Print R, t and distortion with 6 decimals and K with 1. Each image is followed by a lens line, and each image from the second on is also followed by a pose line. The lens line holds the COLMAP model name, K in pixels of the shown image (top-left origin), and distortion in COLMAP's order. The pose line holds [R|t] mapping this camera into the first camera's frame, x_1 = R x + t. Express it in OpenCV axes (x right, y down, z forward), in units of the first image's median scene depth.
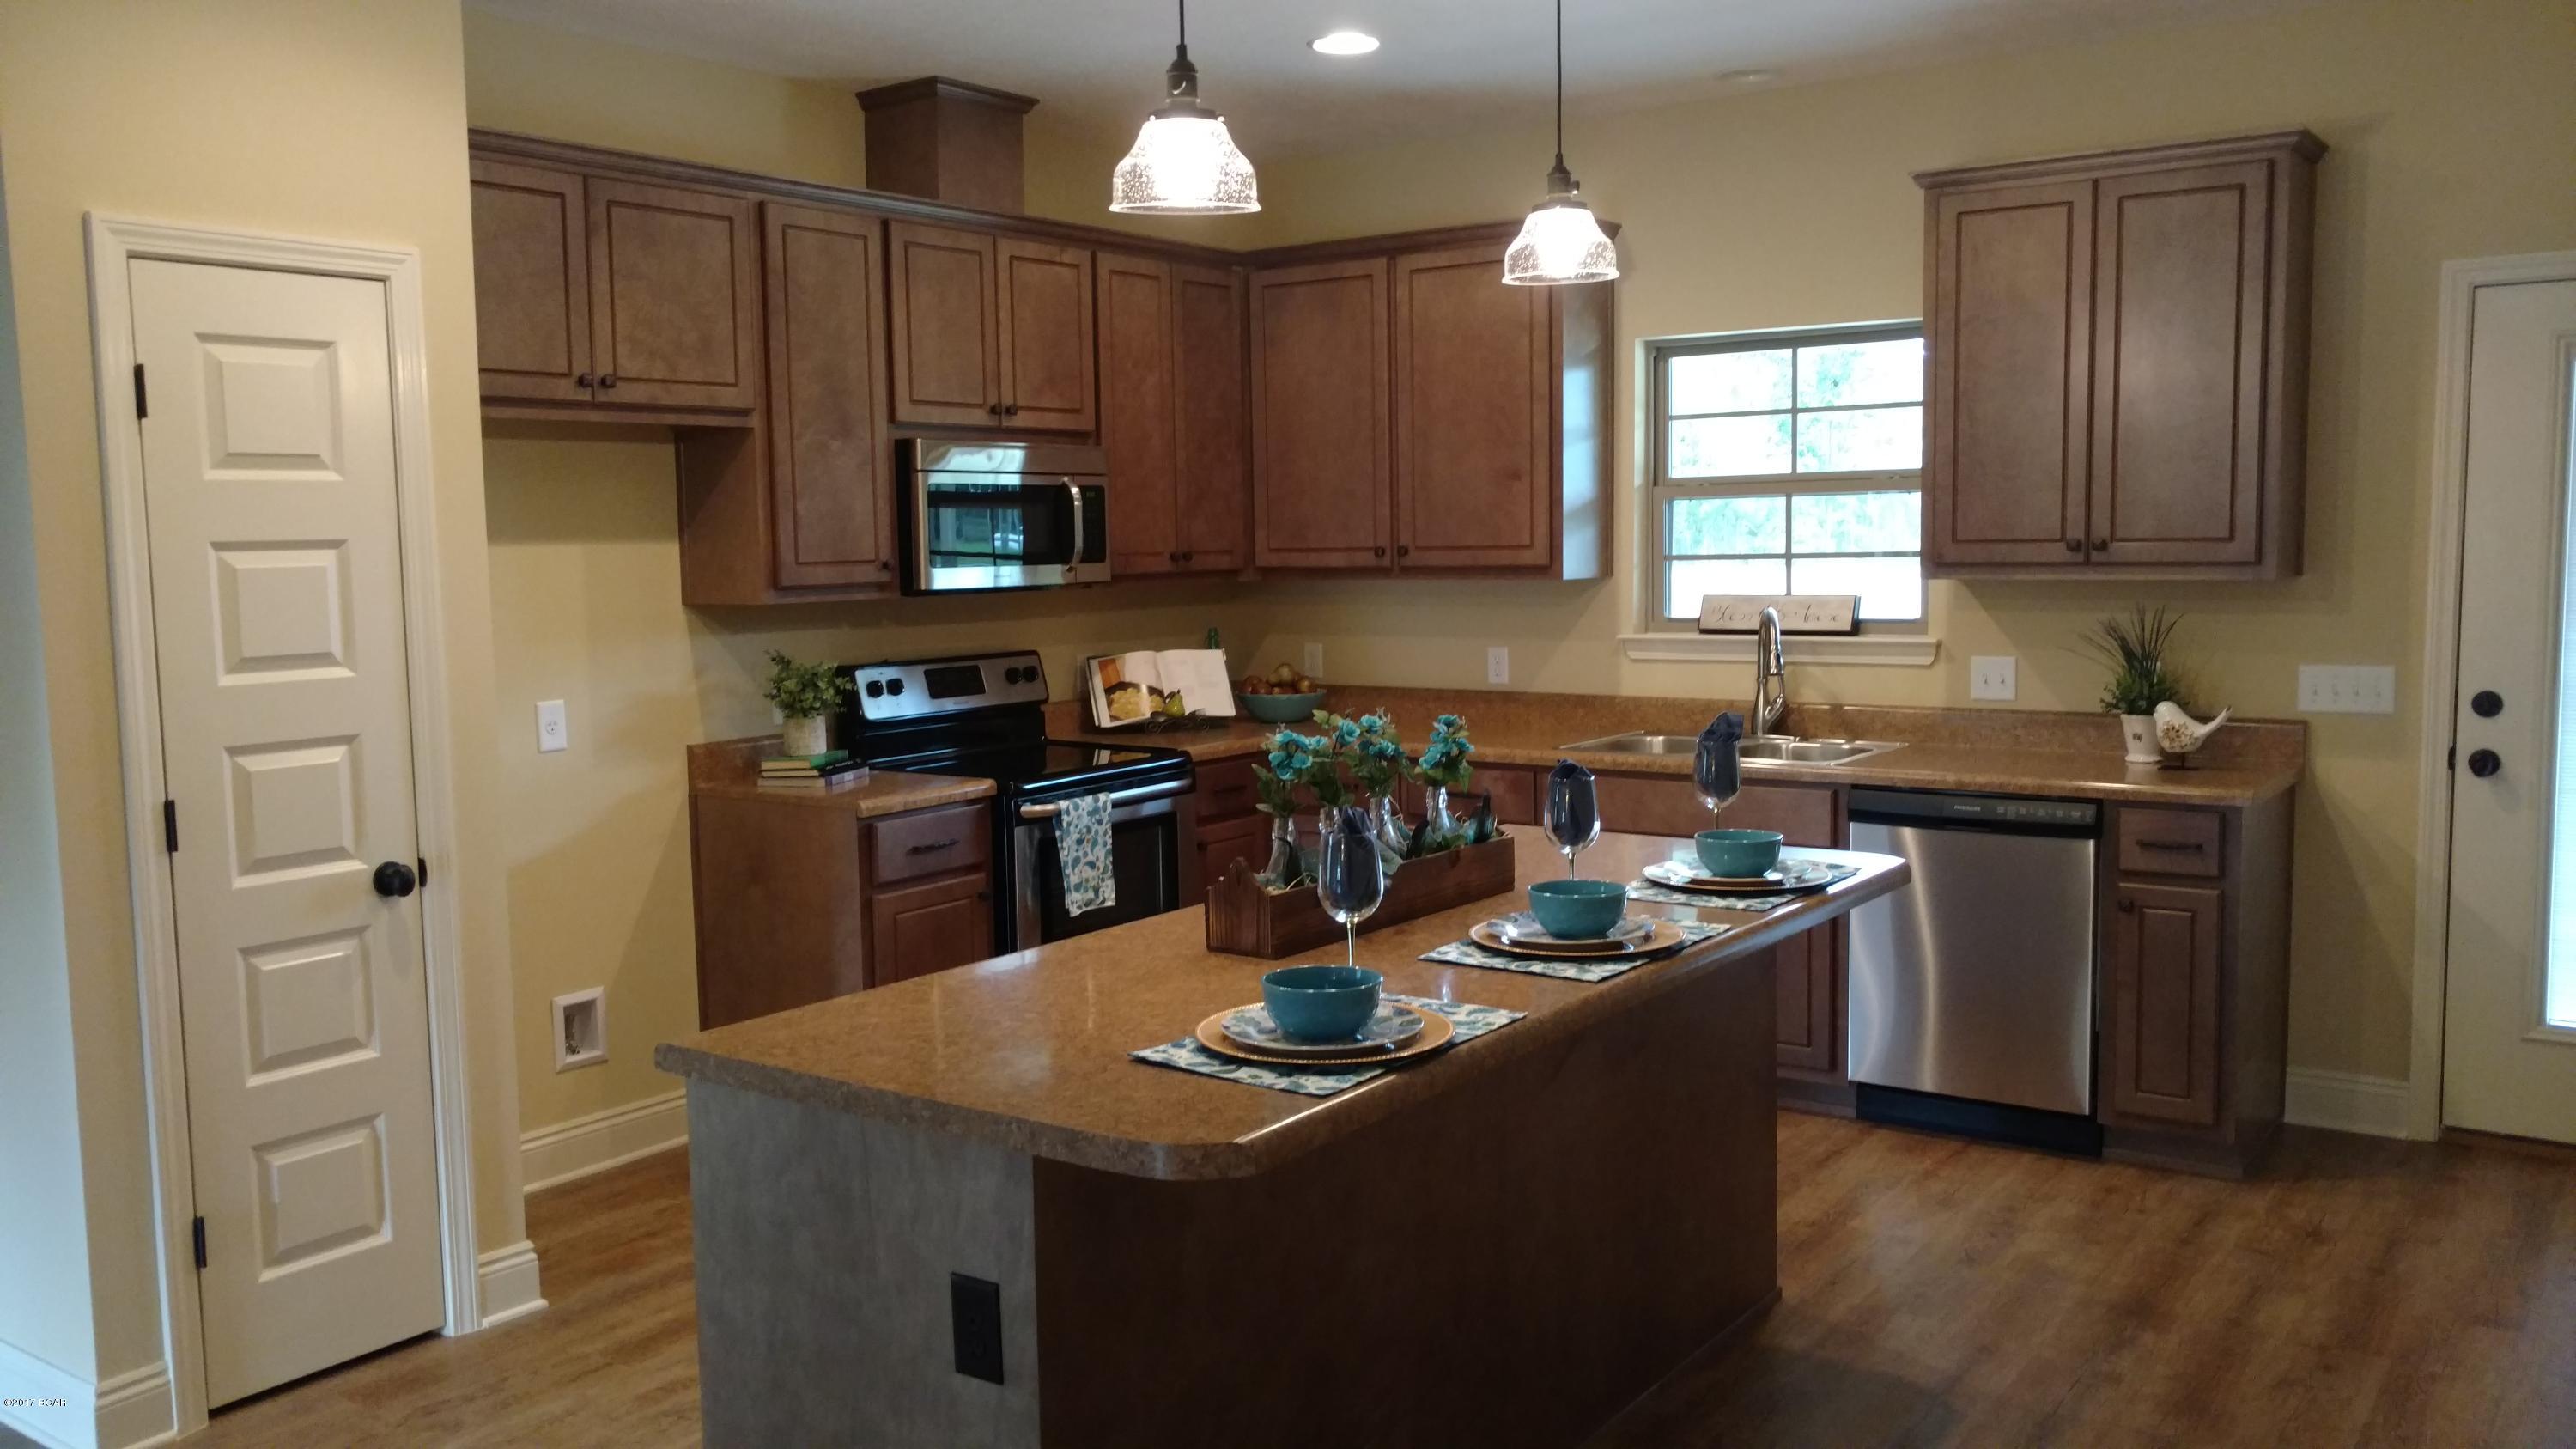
lens RADIAL K [[2018.3, 0, 1337.6], [0, 2018.3, 726.8], [0, 0, 1]] dist [0.009495, -0.052291]
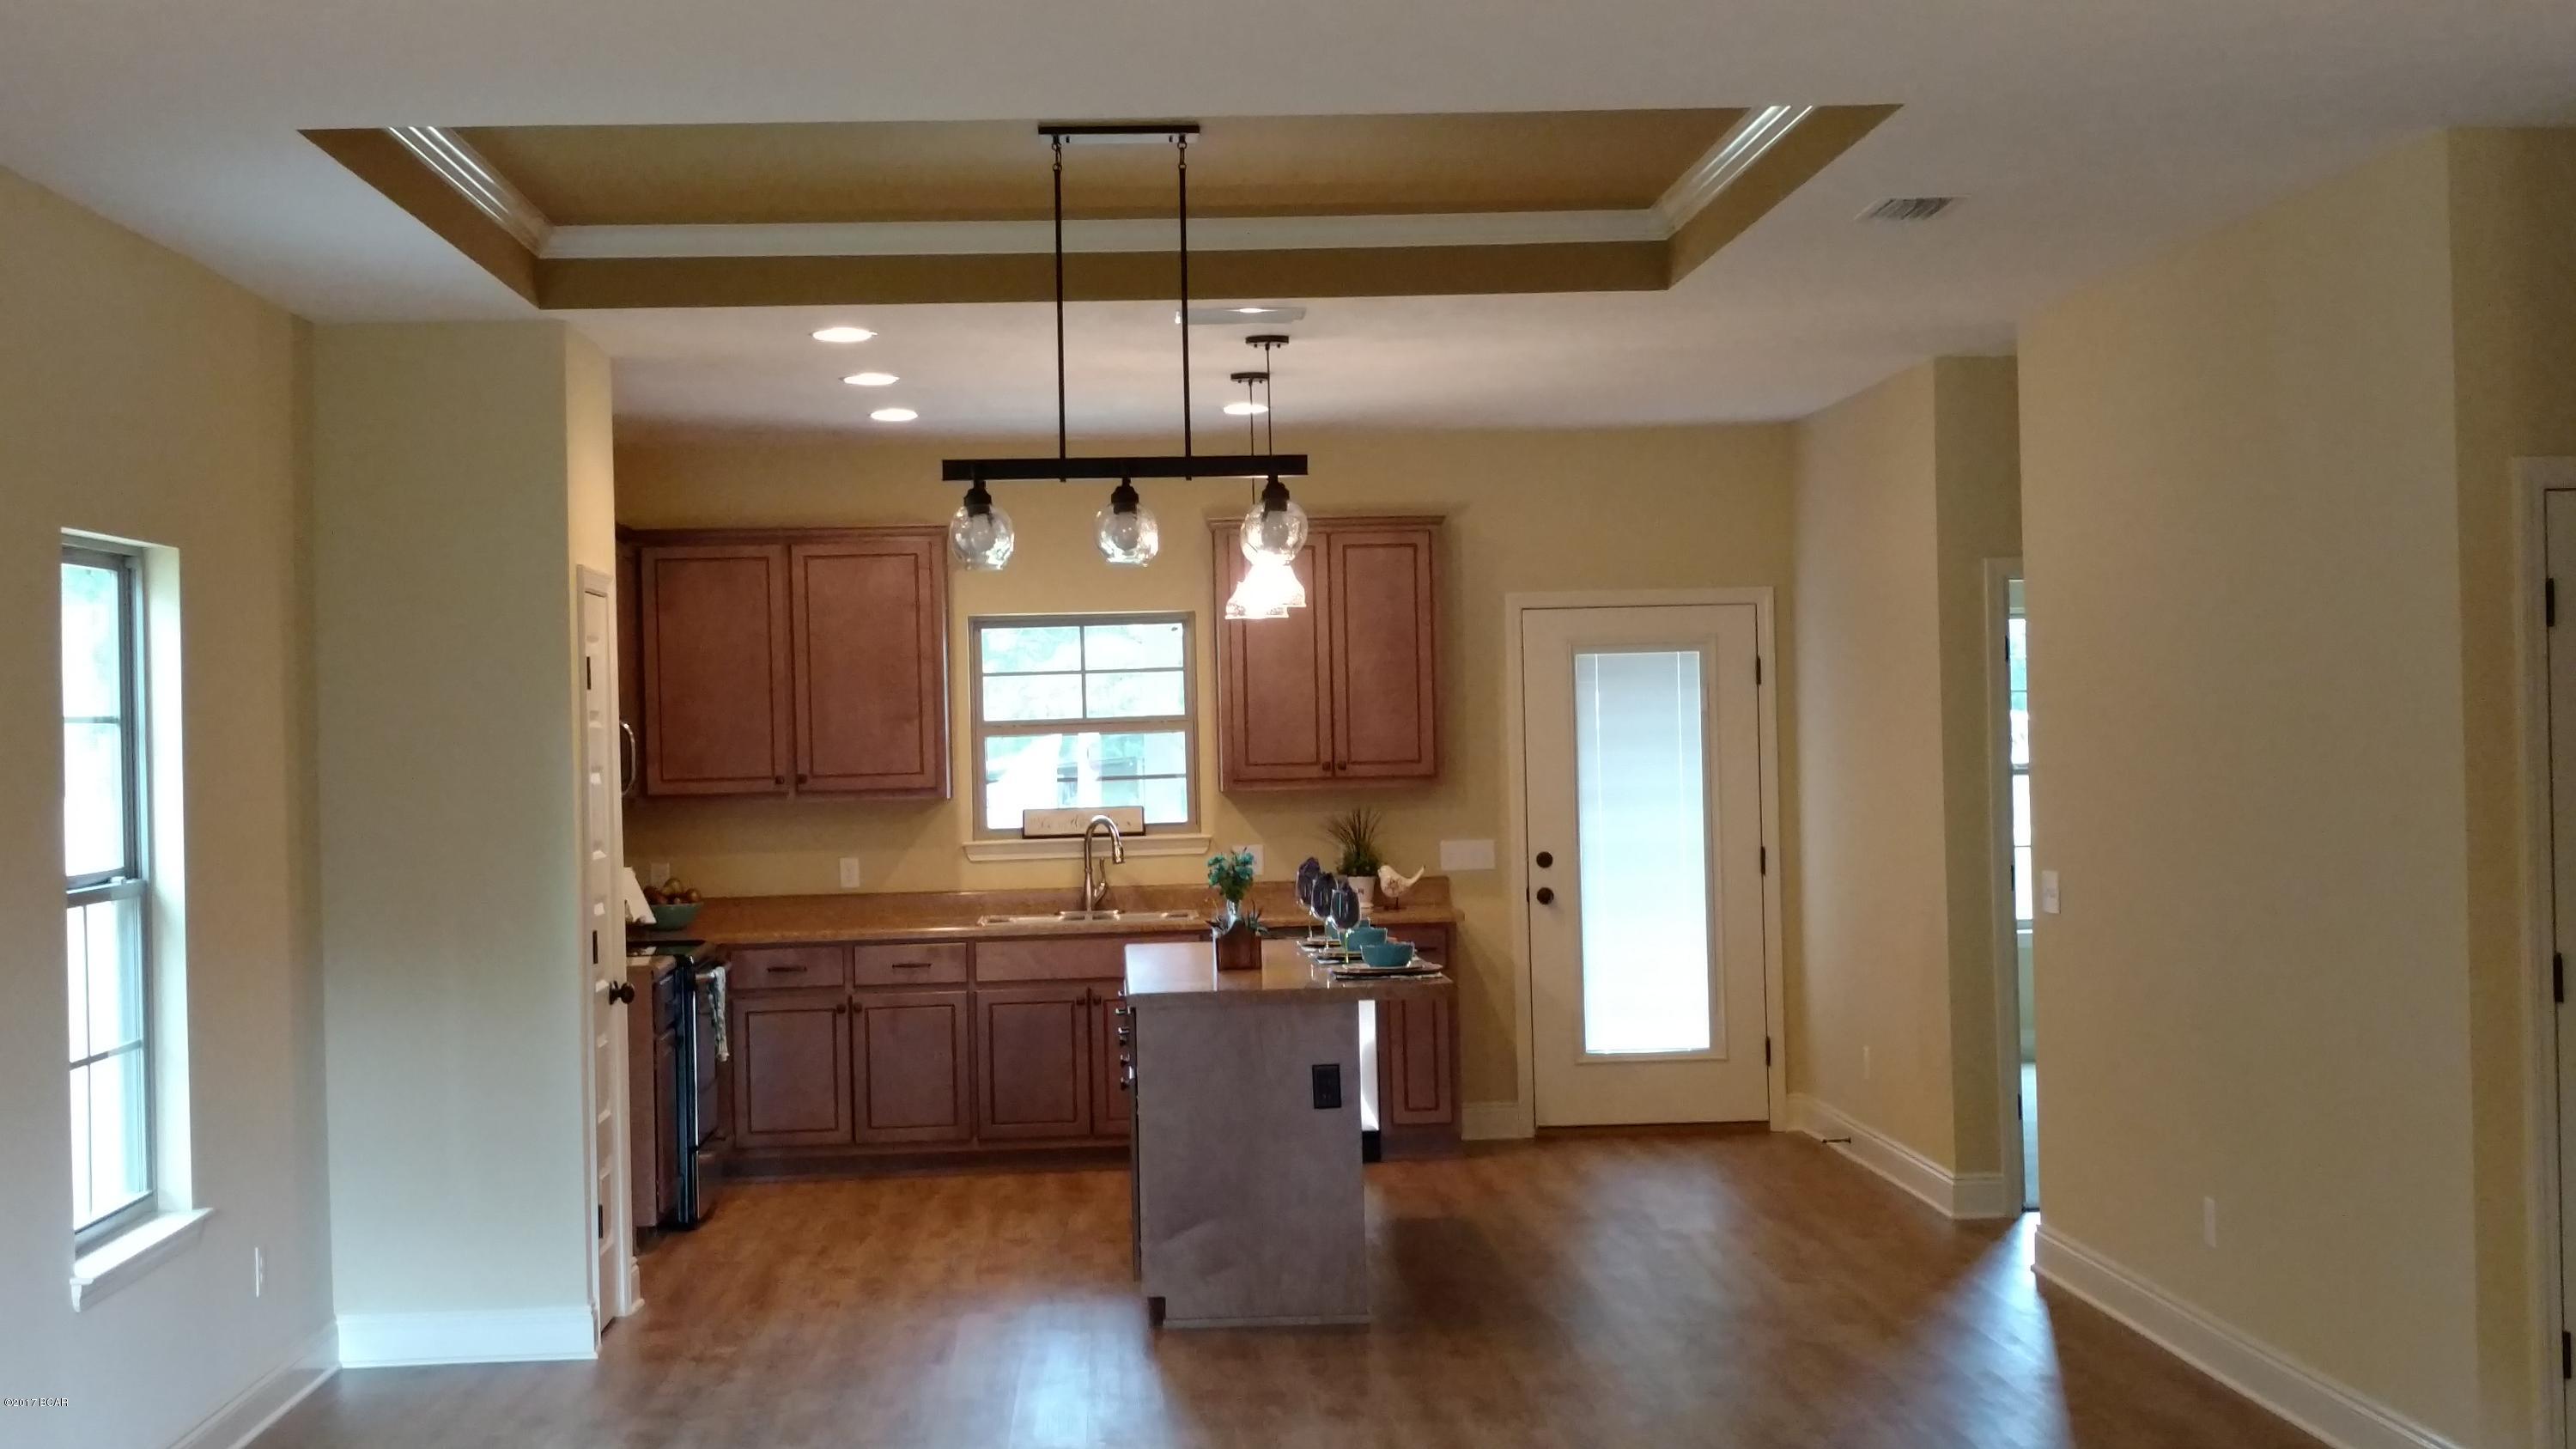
lens RADIAL K [[3528.3, 0, 1288.0], [0, 3528.3, 724.5], [0, 0, 1]] dist [0.203837, -1.002088]
pose [[0.771743, -0.000632, 0.635934, -1.247569], [0.073201, 0.993441, -0.087846, 0.102534], [-0.631707, 0.114345, 0.766728, -0.954024]]
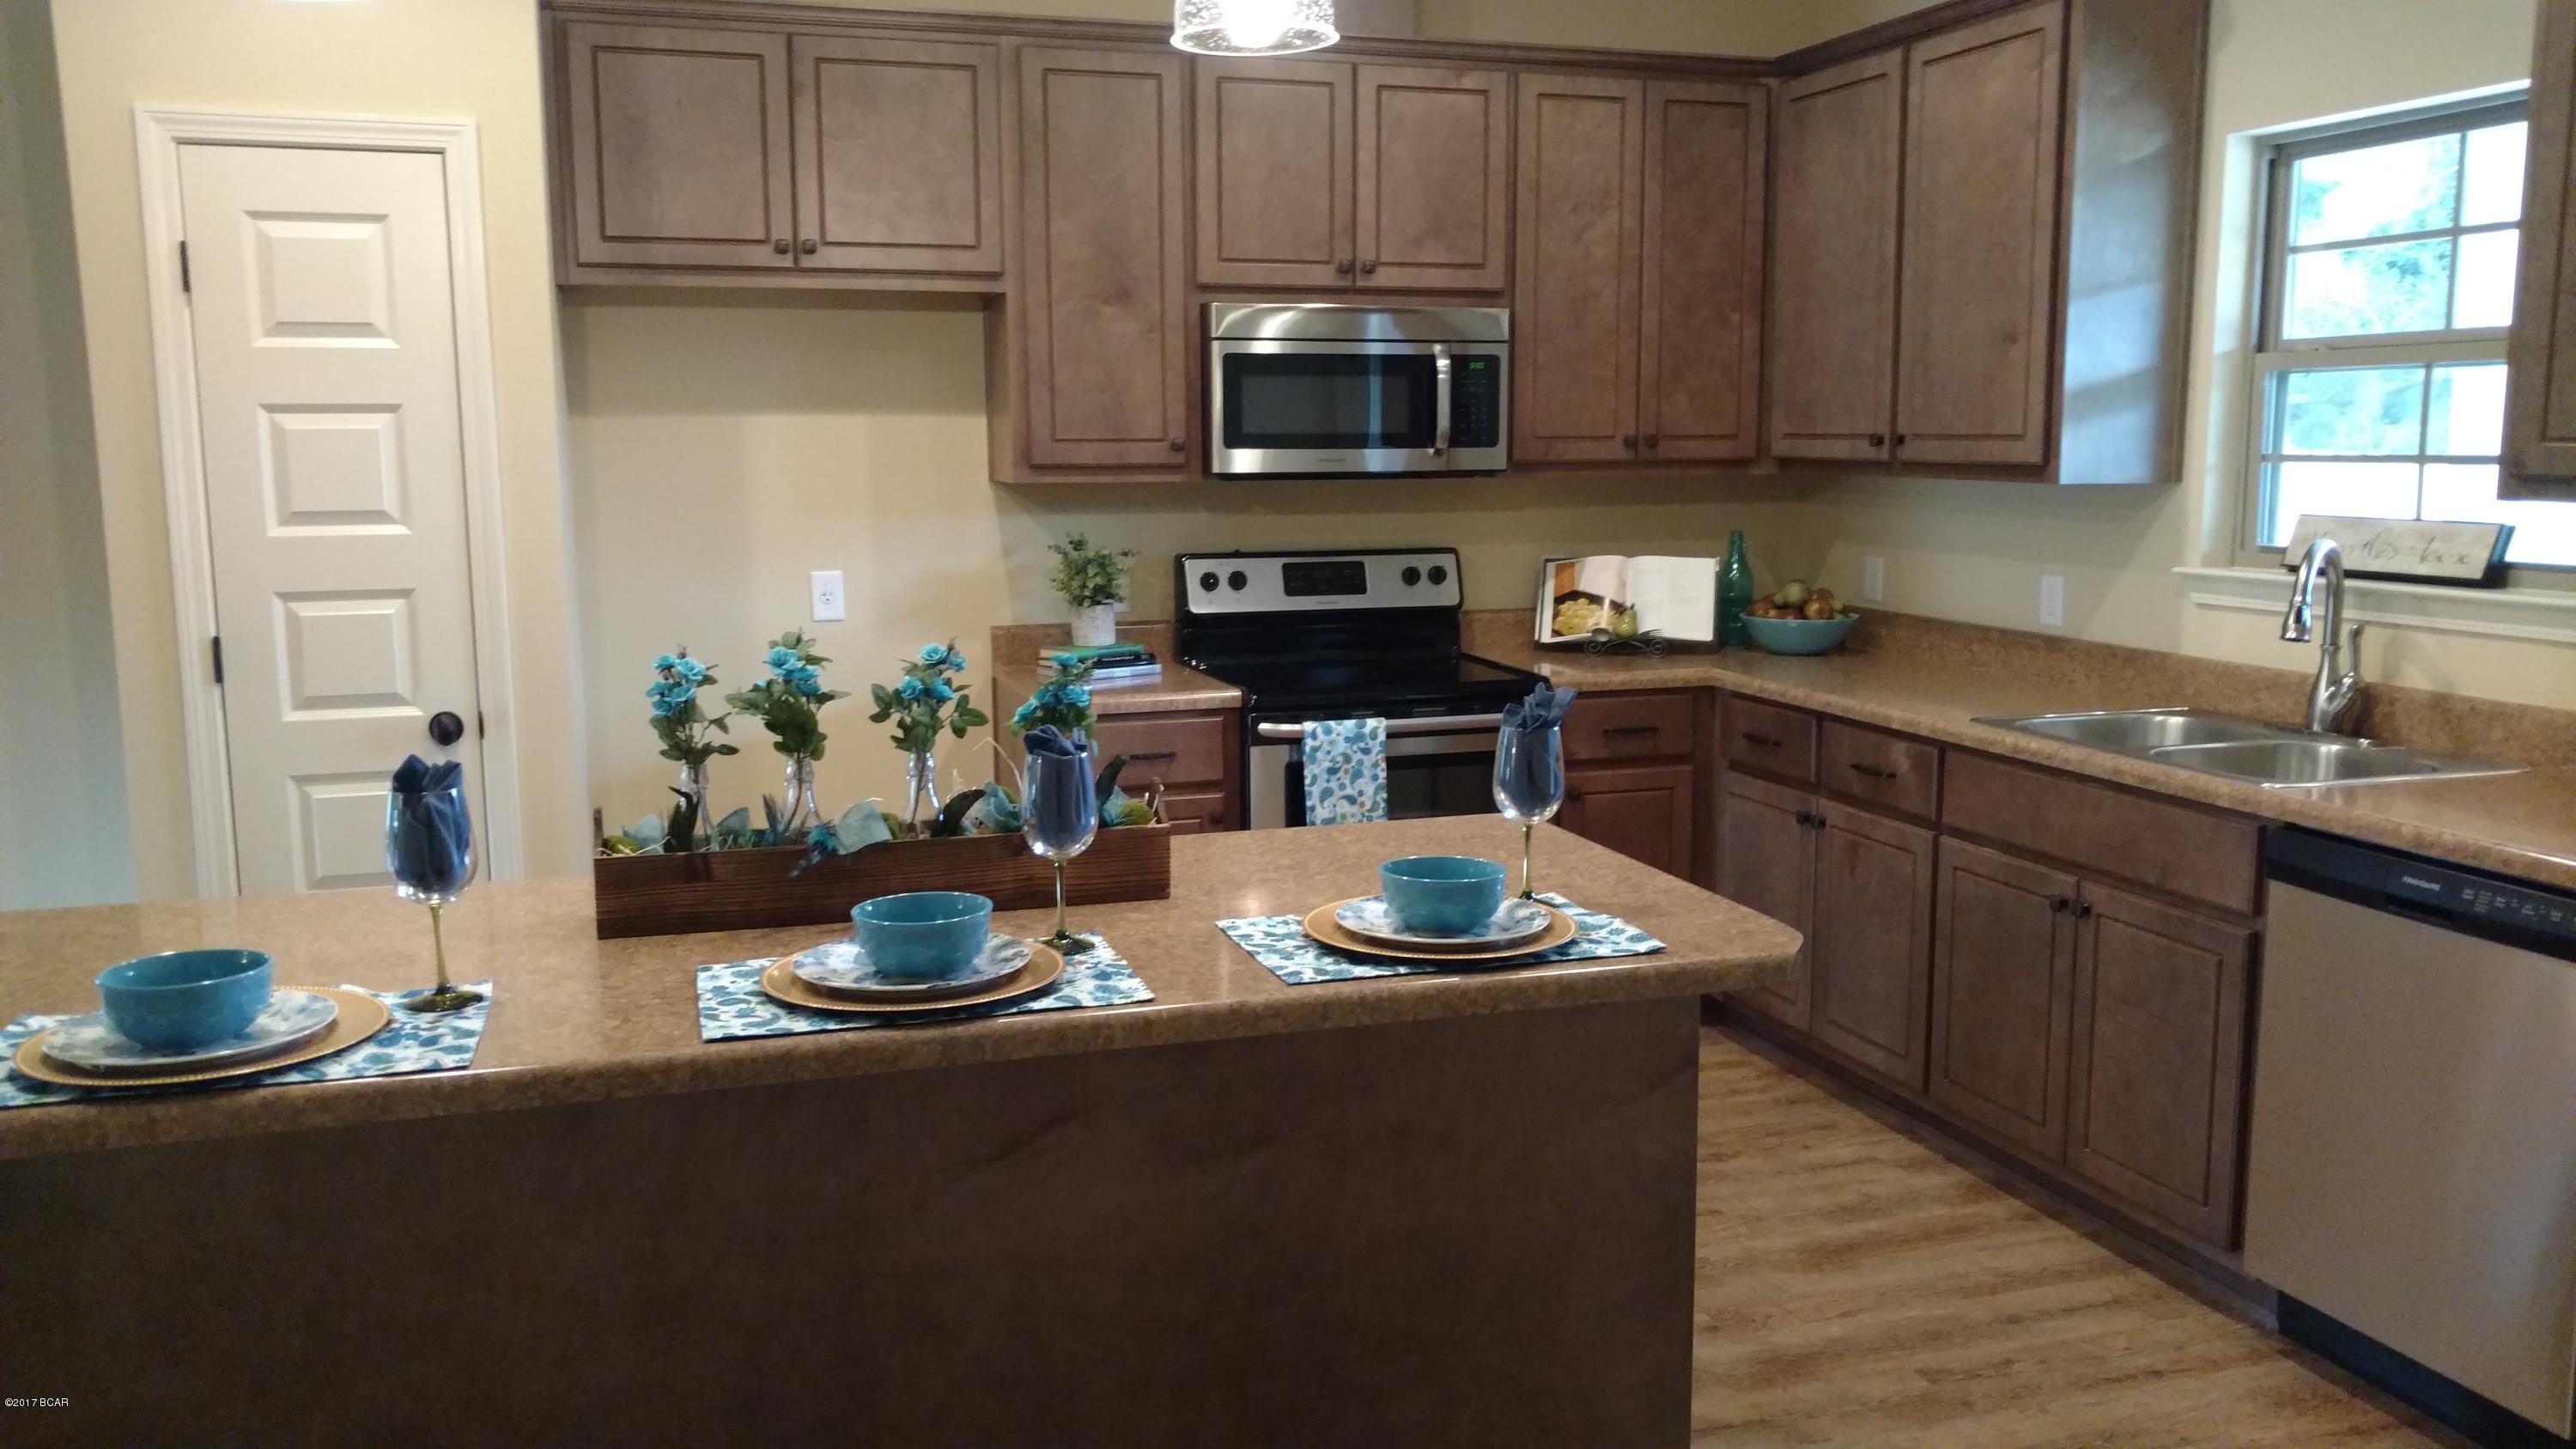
lens RADIAL K [[2057.2, 0, 1288.0], [0, 2057.2, 724.5], [0, 0, 1]] dist [-0.014610, 0.010623]
pose [[0.799725, 0.100054, -0.591971, 0.351969], [-0.069428, 0.994813, 0.074348, -0.025086], [0.596339, -0.018358, 0.802523, 0.271569]]
